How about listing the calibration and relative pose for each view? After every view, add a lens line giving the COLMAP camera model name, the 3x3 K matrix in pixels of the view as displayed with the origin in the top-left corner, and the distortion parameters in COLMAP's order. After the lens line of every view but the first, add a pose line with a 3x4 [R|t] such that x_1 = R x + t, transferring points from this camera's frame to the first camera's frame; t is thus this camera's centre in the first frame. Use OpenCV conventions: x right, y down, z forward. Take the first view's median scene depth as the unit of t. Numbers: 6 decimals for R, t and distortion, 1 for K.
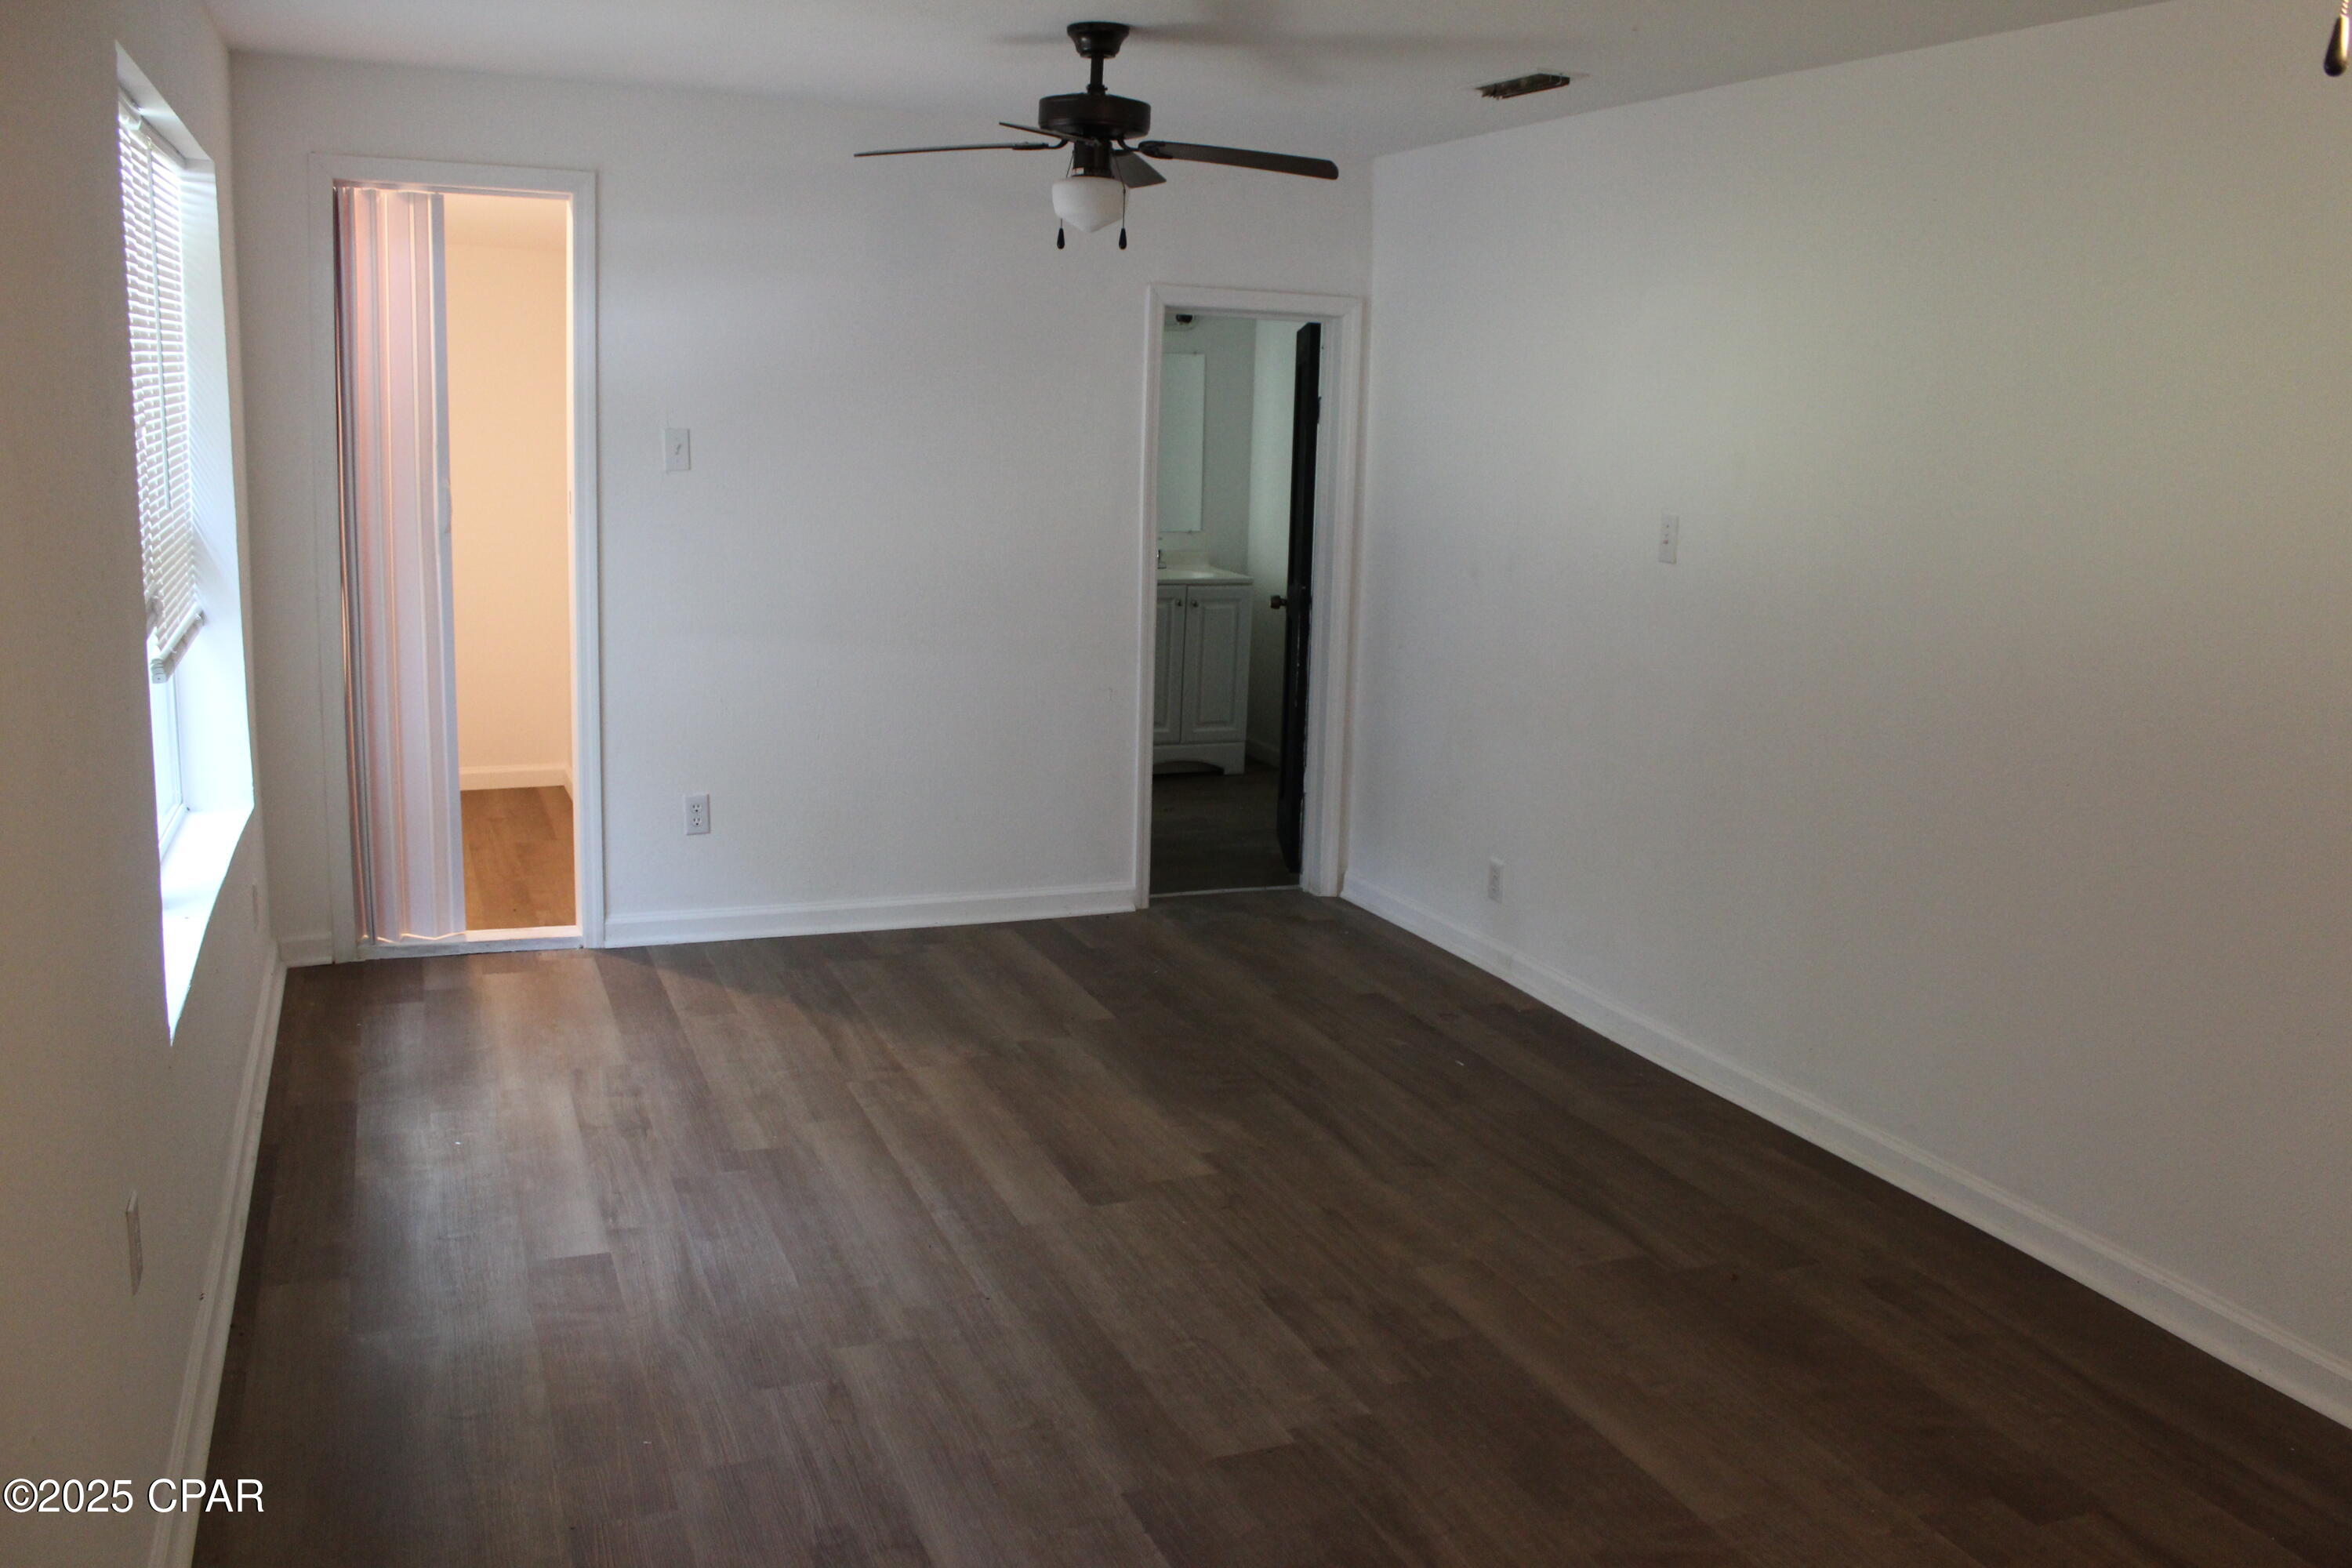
lens RADIAL K [[1955.1, 0, 1170.5], [0, 1955.1, 769.0], [0, 0, 1]] dist [-0.135191, 0.080088]
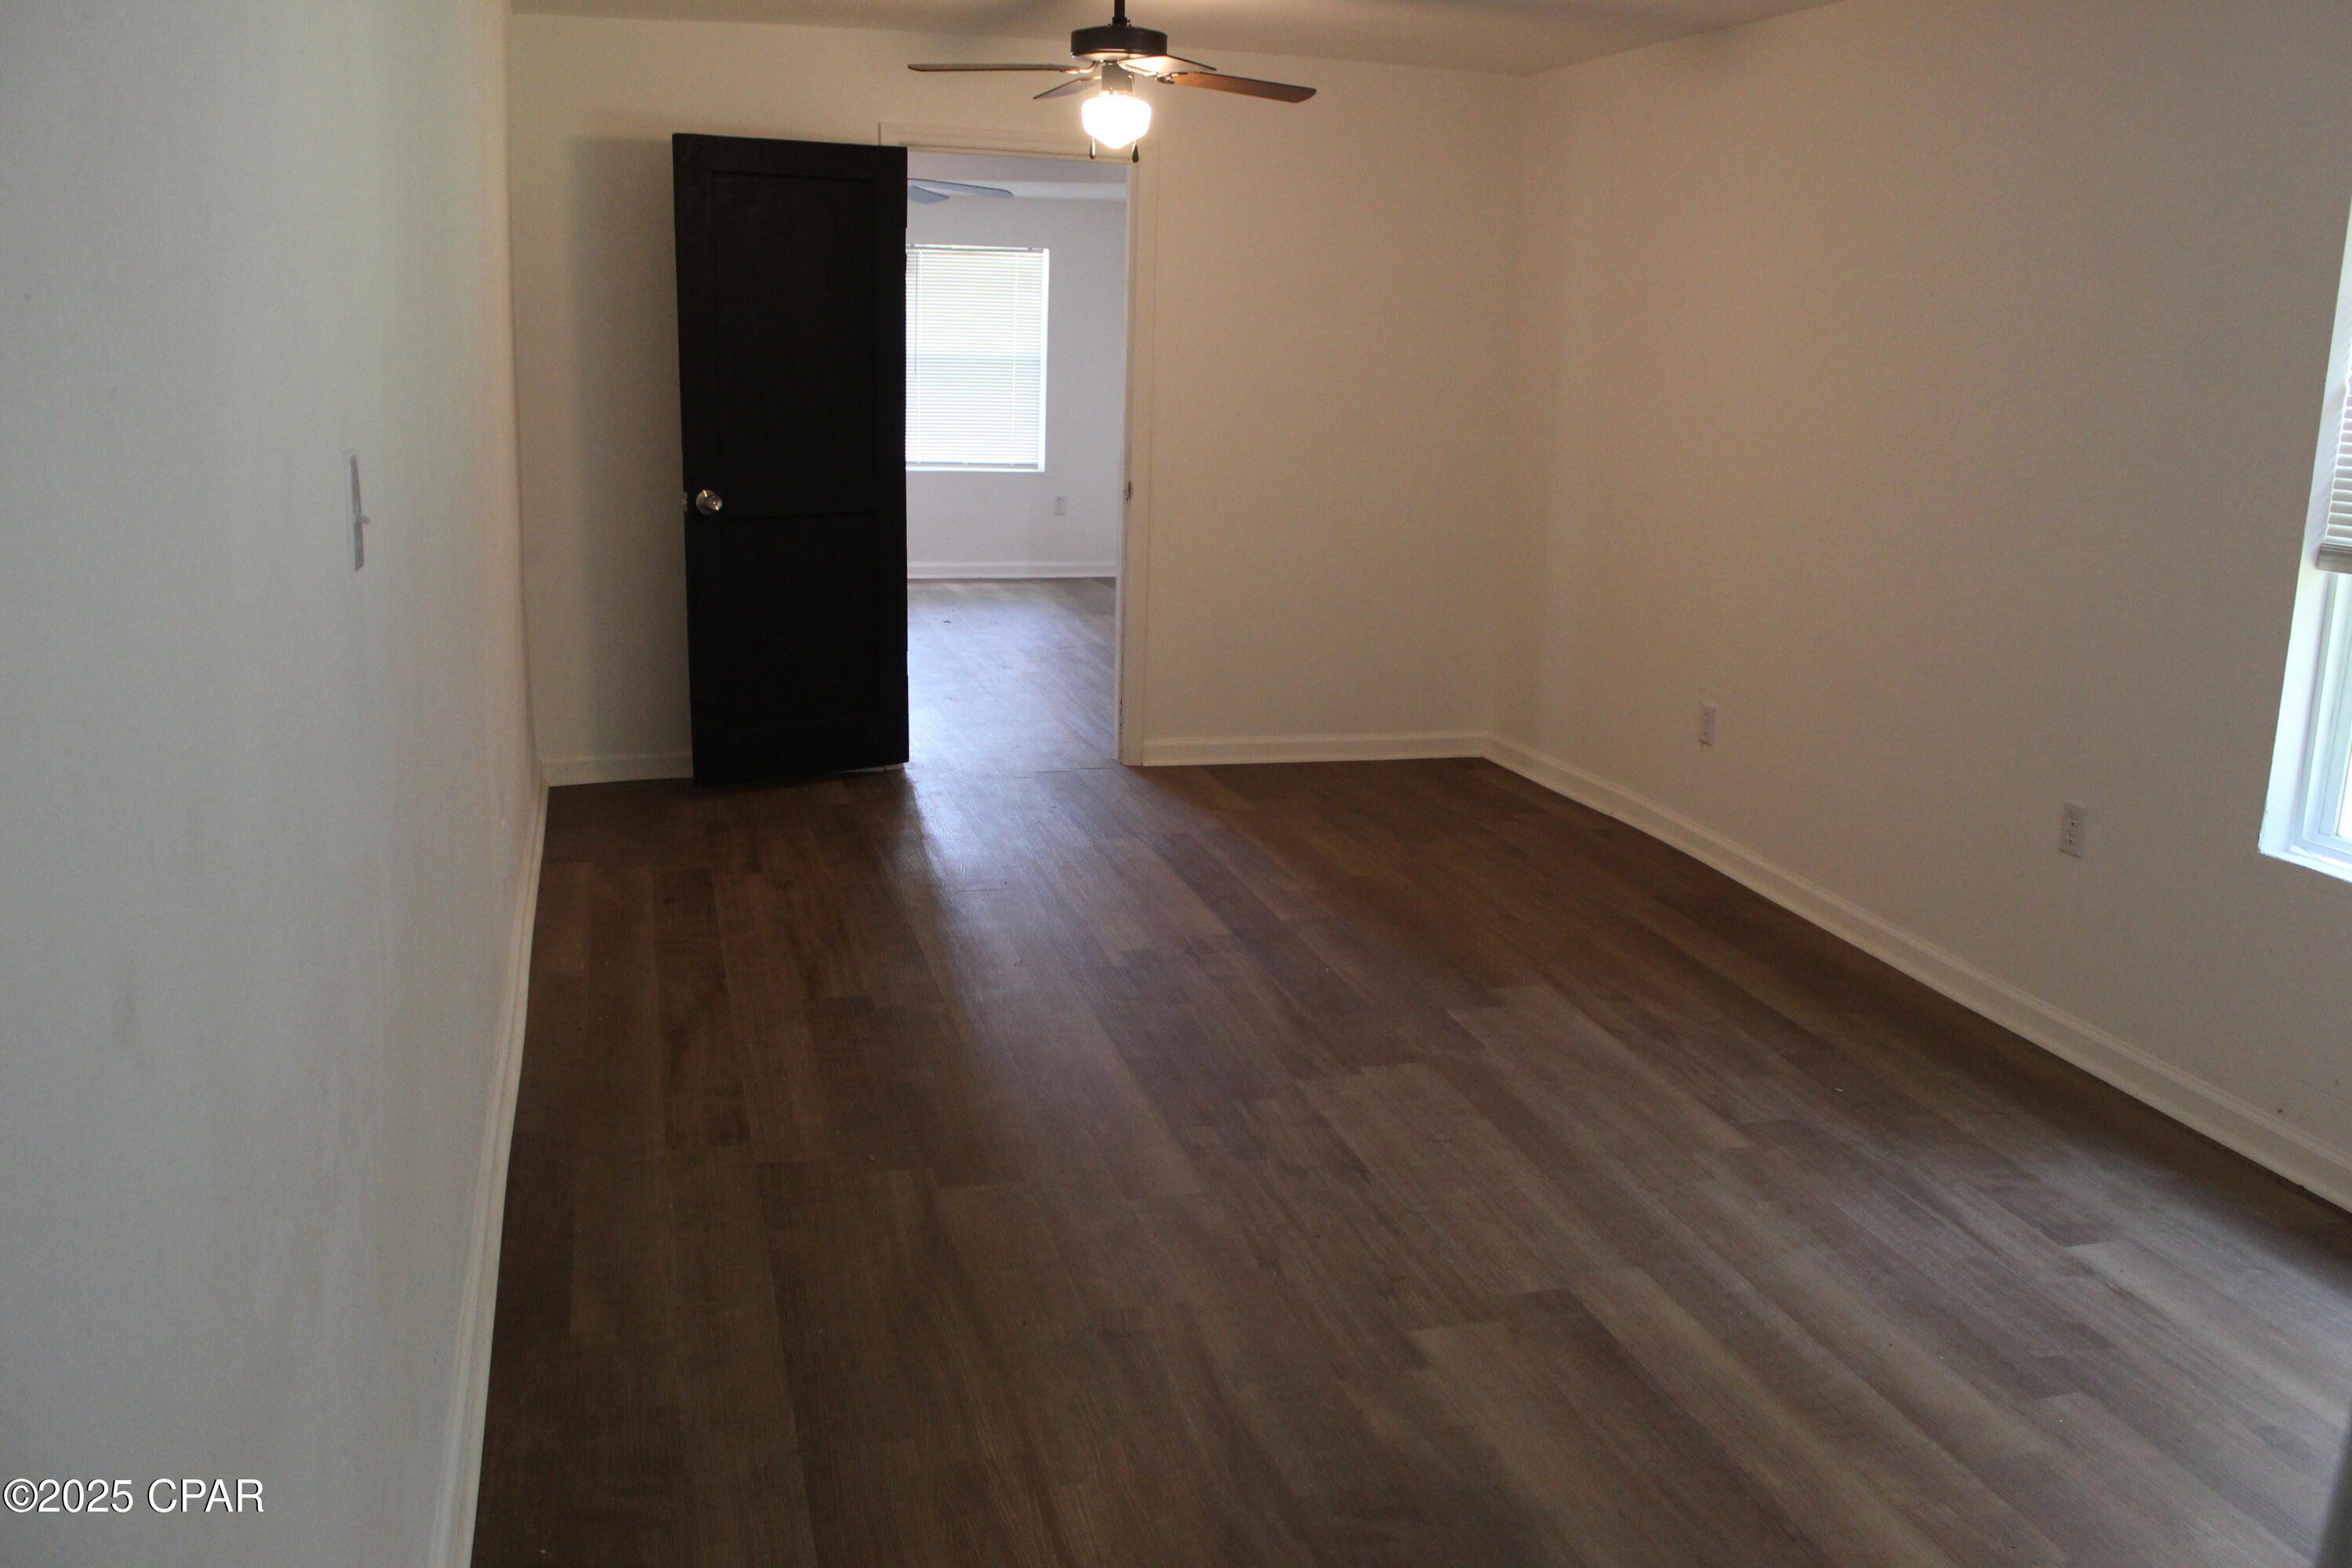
lens RADIAL K [[1955.1, 0, 1170.5], [0, 1955.1, 769.0], [0, 0, 1]] dist [-0.135191, 0.080088]
pose [[-0.991611, -0.087705, 0.094951, 0.069062], [-0.041695, 0.912350, 0.407283, -0.309638], [-0.122349, 0.399907, -0.908353, 1.759820]]
